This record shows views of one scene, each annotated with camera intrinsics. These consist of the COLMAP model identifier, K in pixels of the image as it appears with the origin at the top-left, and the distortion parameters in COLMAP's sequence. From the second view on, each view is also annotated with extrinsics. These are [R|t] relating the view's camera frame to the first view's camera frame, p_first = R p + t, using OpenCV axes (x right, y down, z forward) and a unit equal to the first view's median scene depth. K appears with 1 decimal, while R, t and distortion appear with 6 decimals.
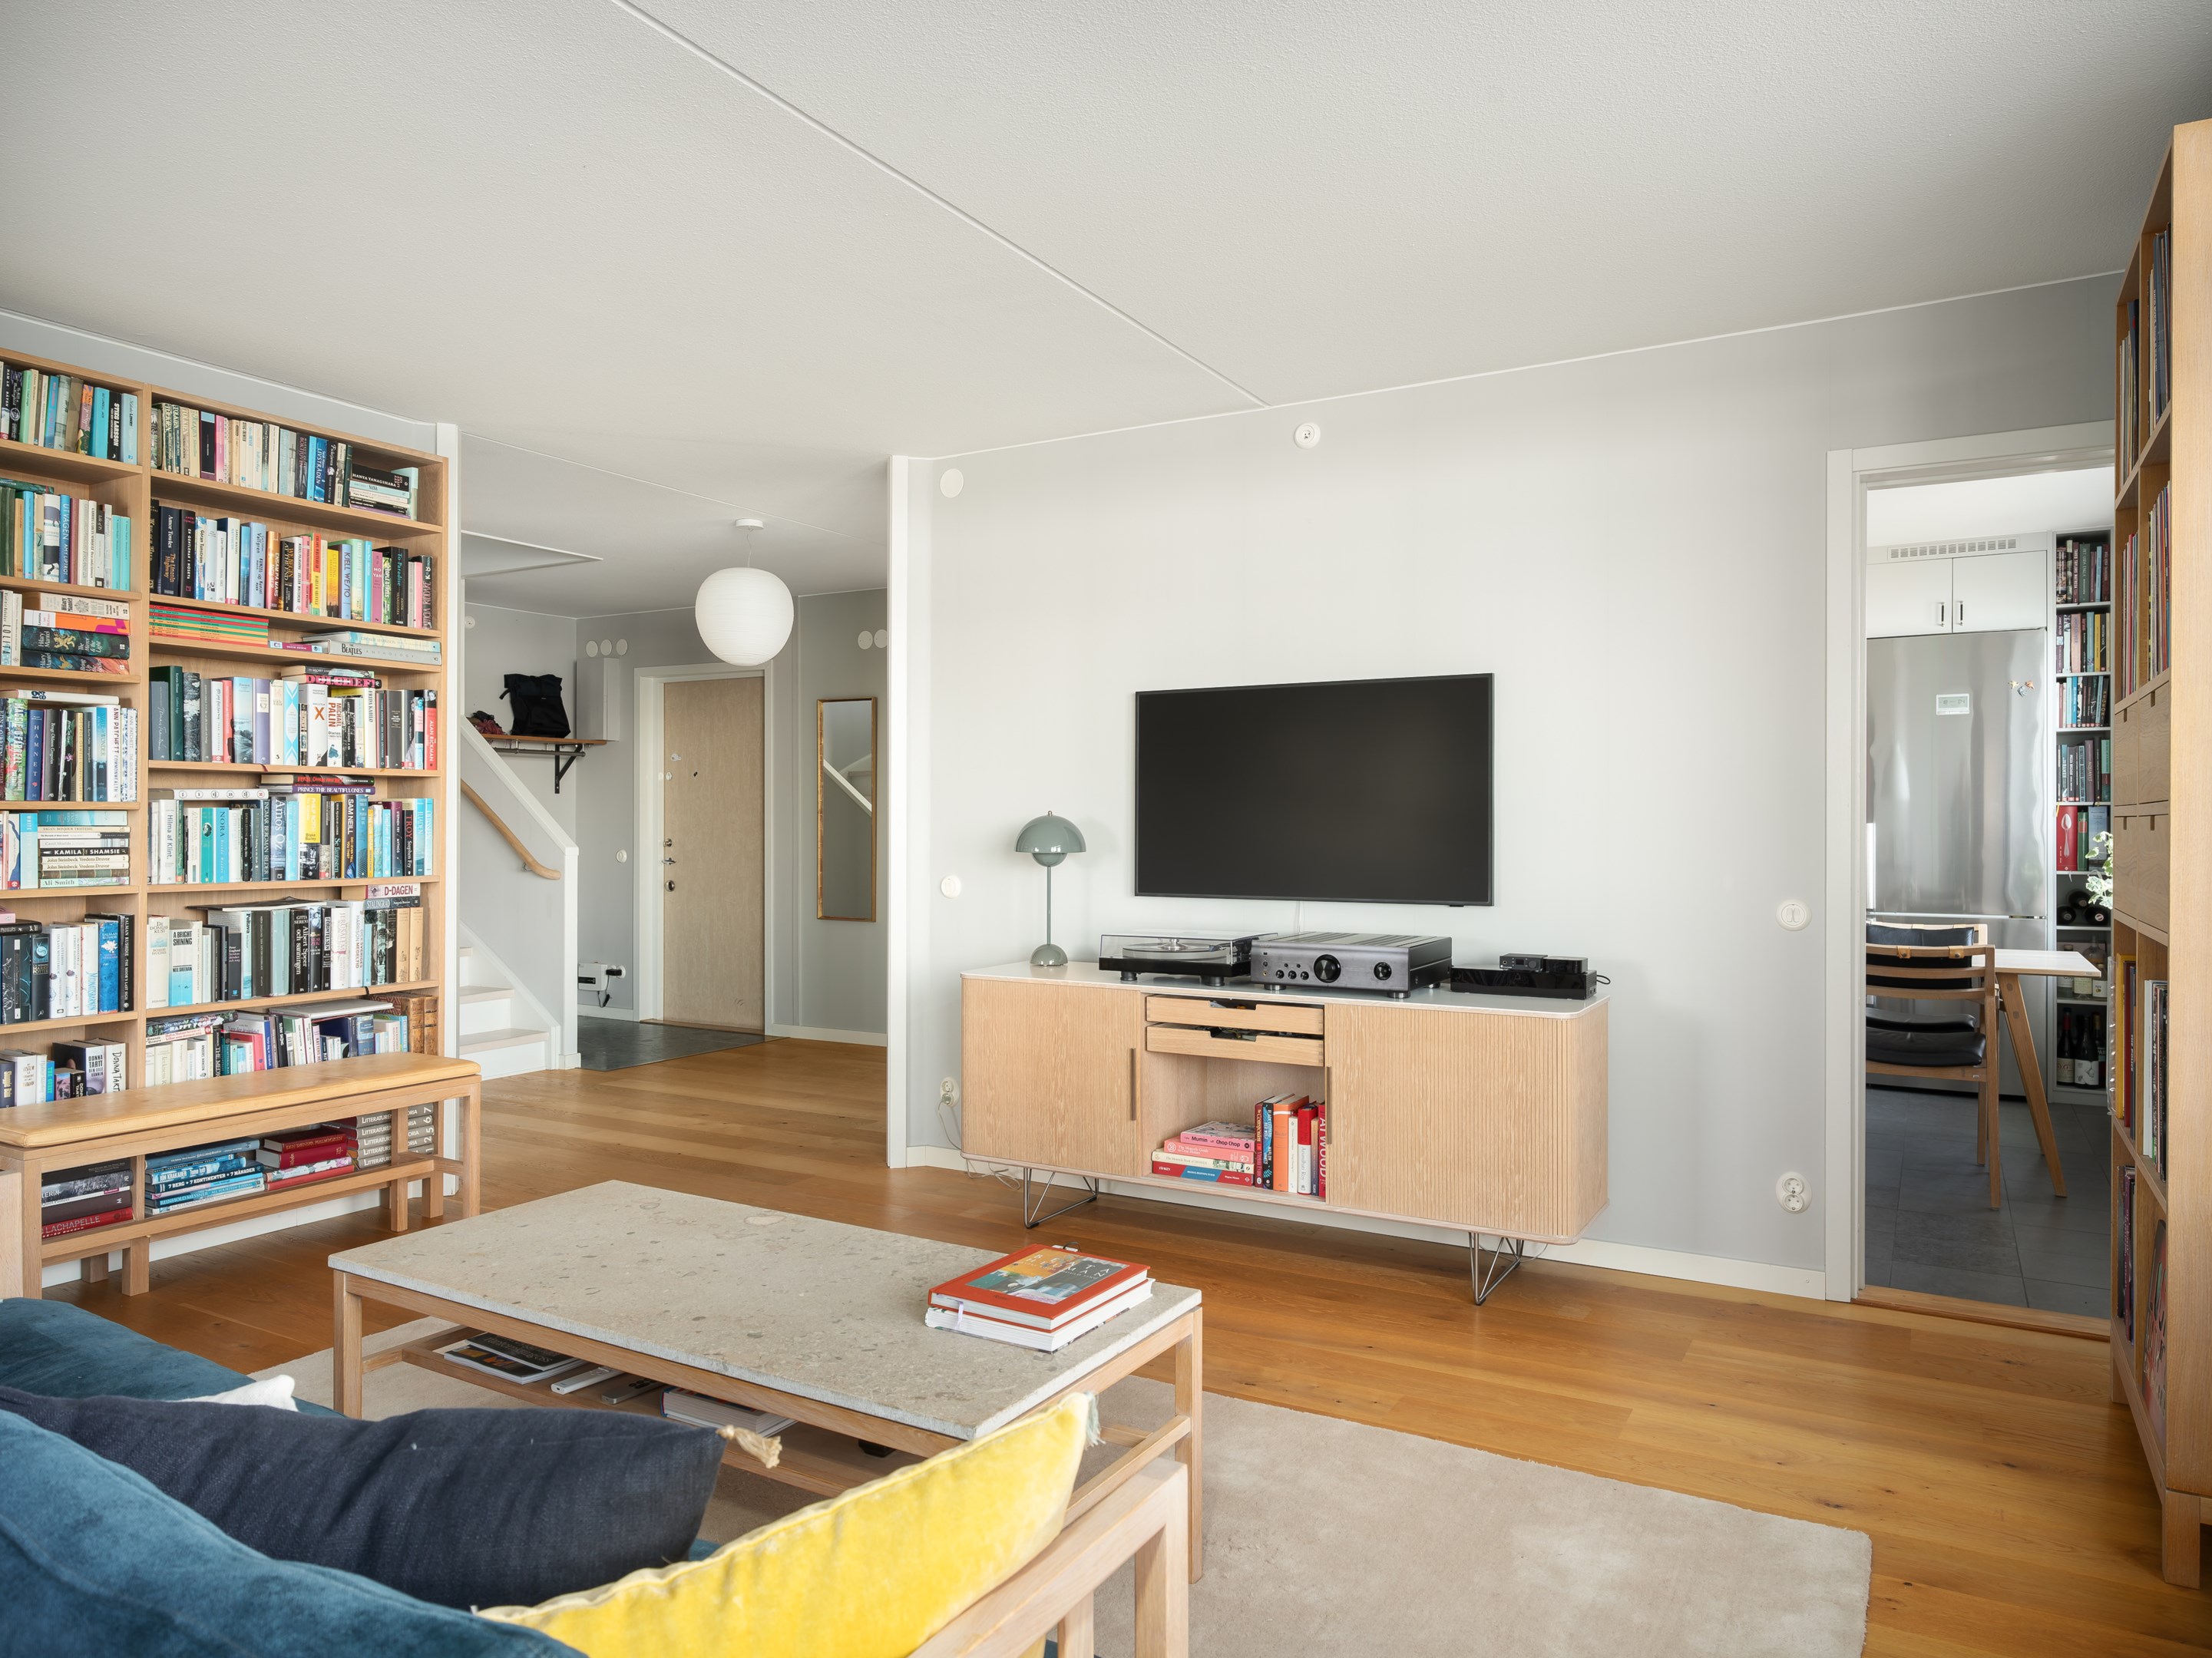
lens RADIAL K [[1451.9, 0, 1106.0], [0, 1451.9, 829.0], [0, 0, 1]] dist [-0.000627, -0.000171]
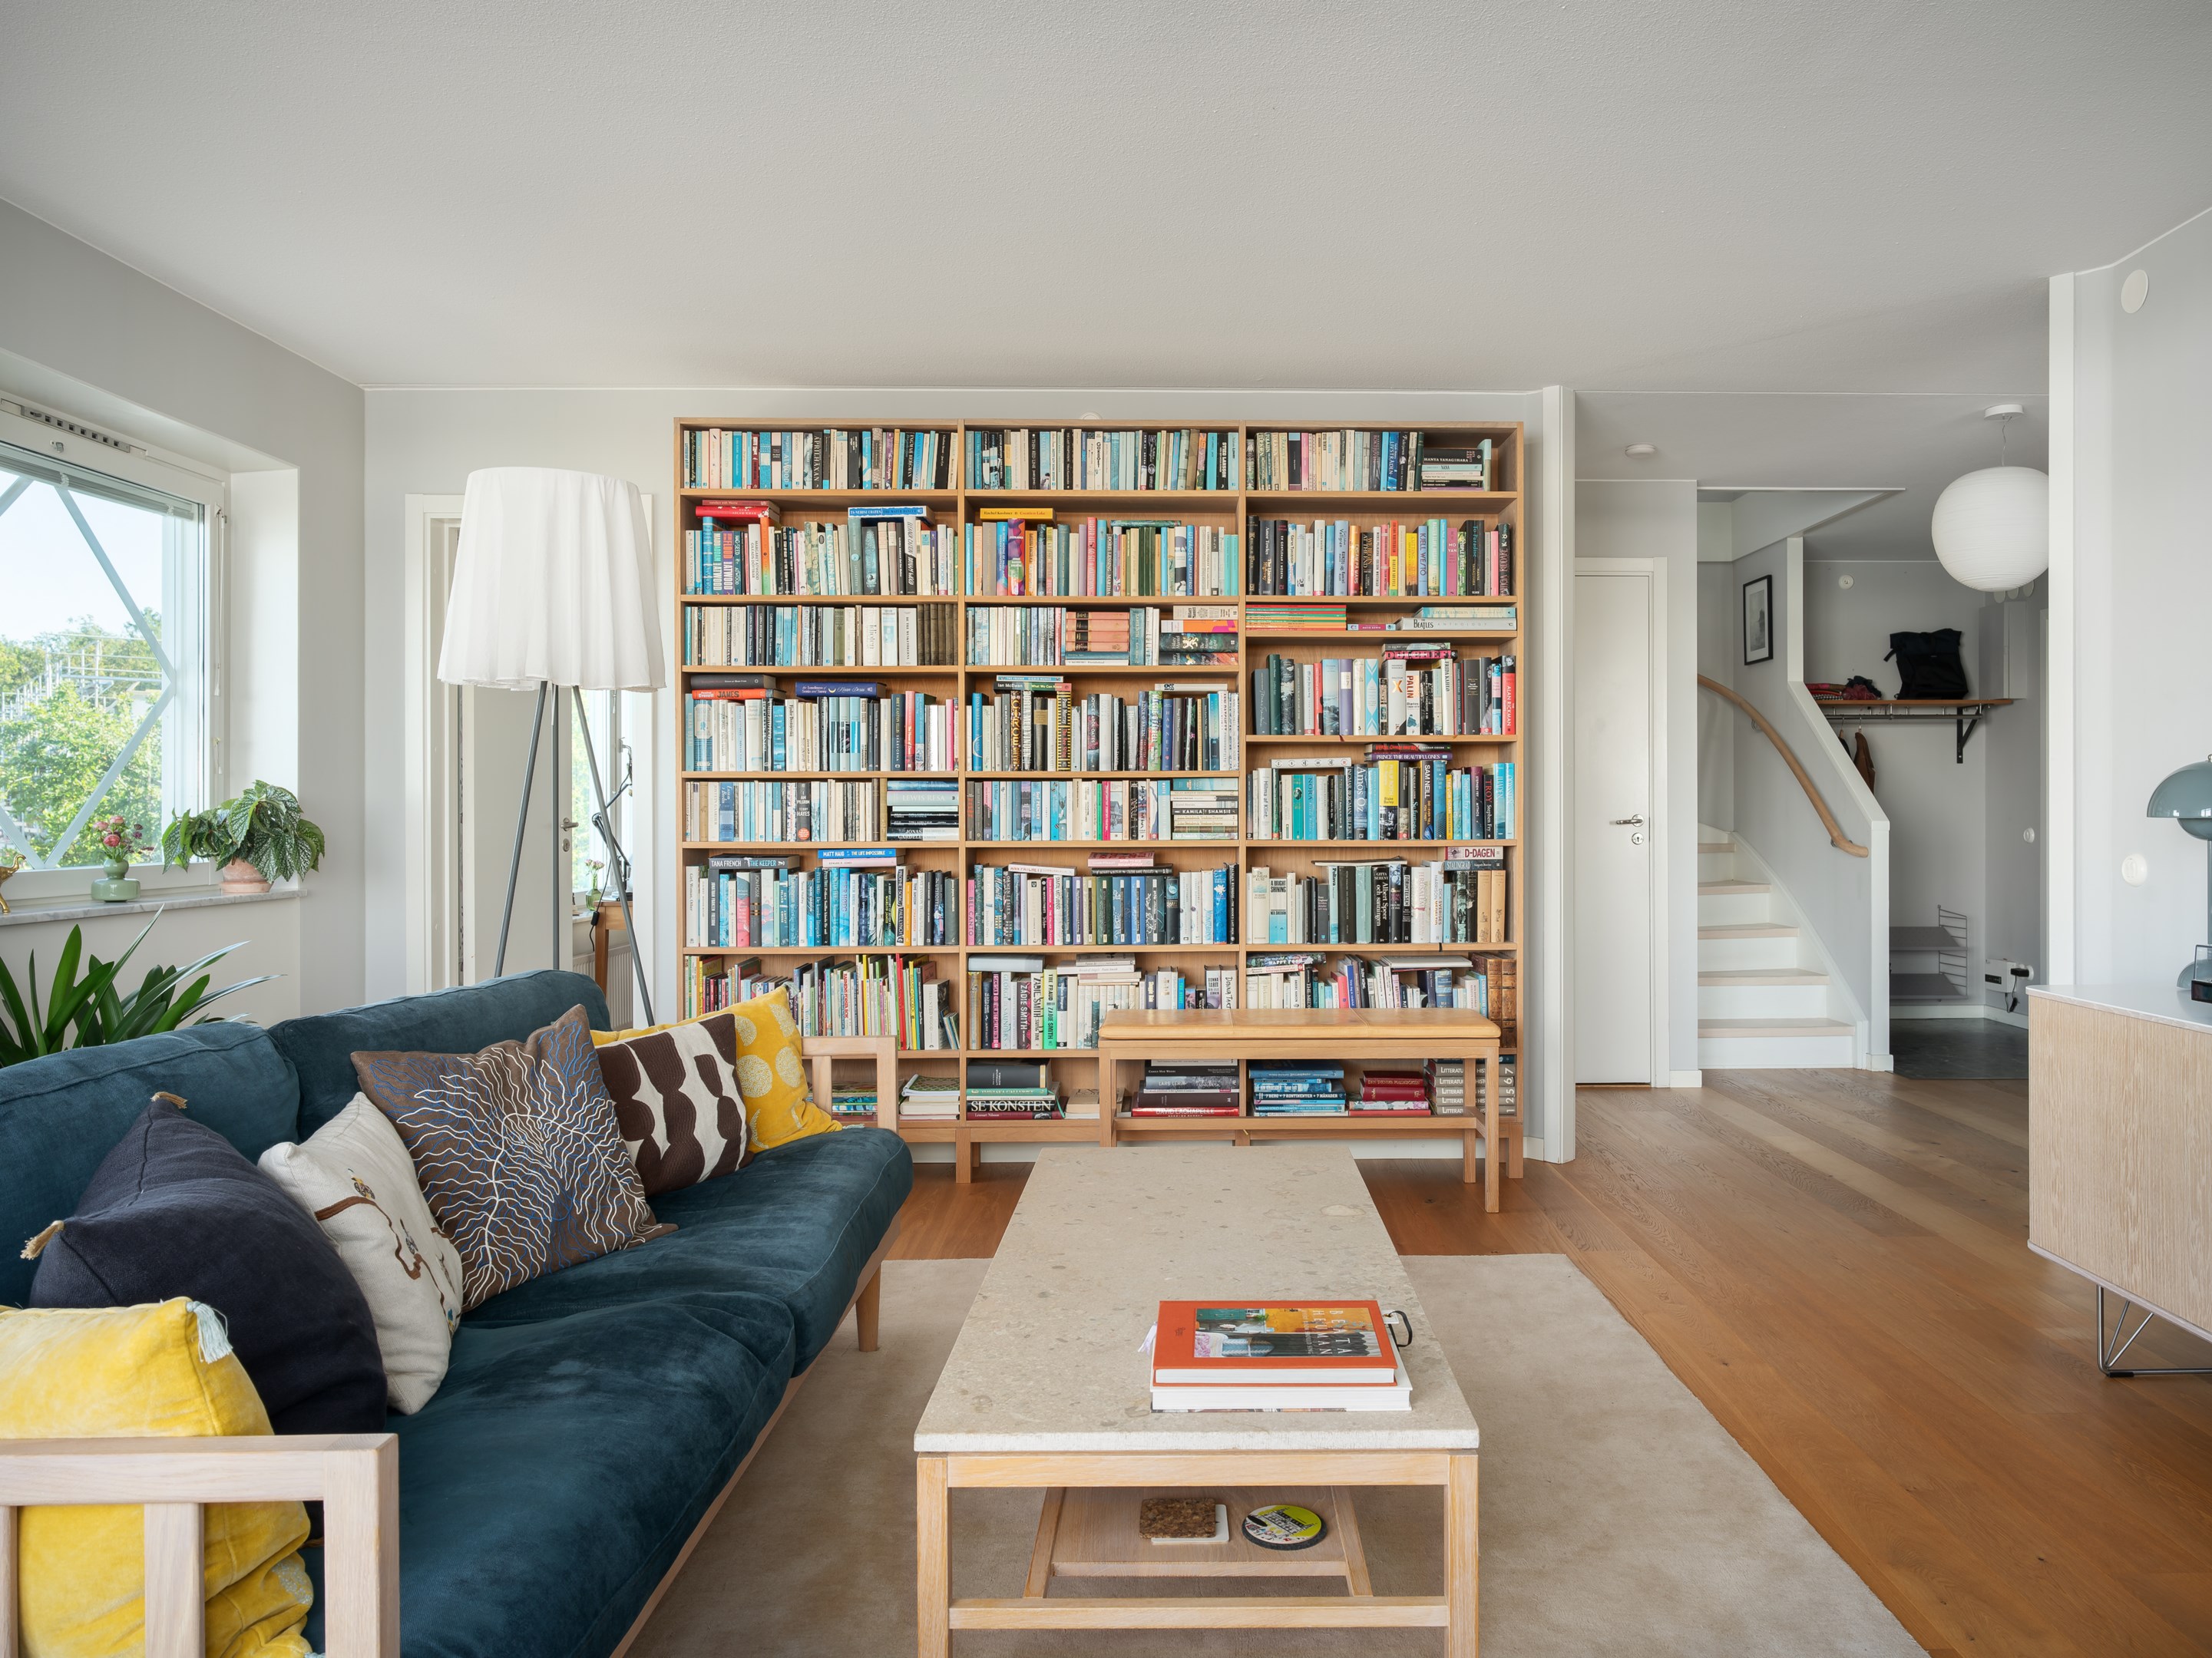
lens RADIAL K [[1464.9, 0, 1109.6], [0, 1464.9, 815.8], [0, 0, 1]] dist [-0.002177, -0.002867]
pose [[0.516031, 0.001738, -0.856568, 0.290901], [-0.000668, 0.999998, 0.001627, 0.015718], [0.856570, -0.000267, 0.516031, 0.259784]]
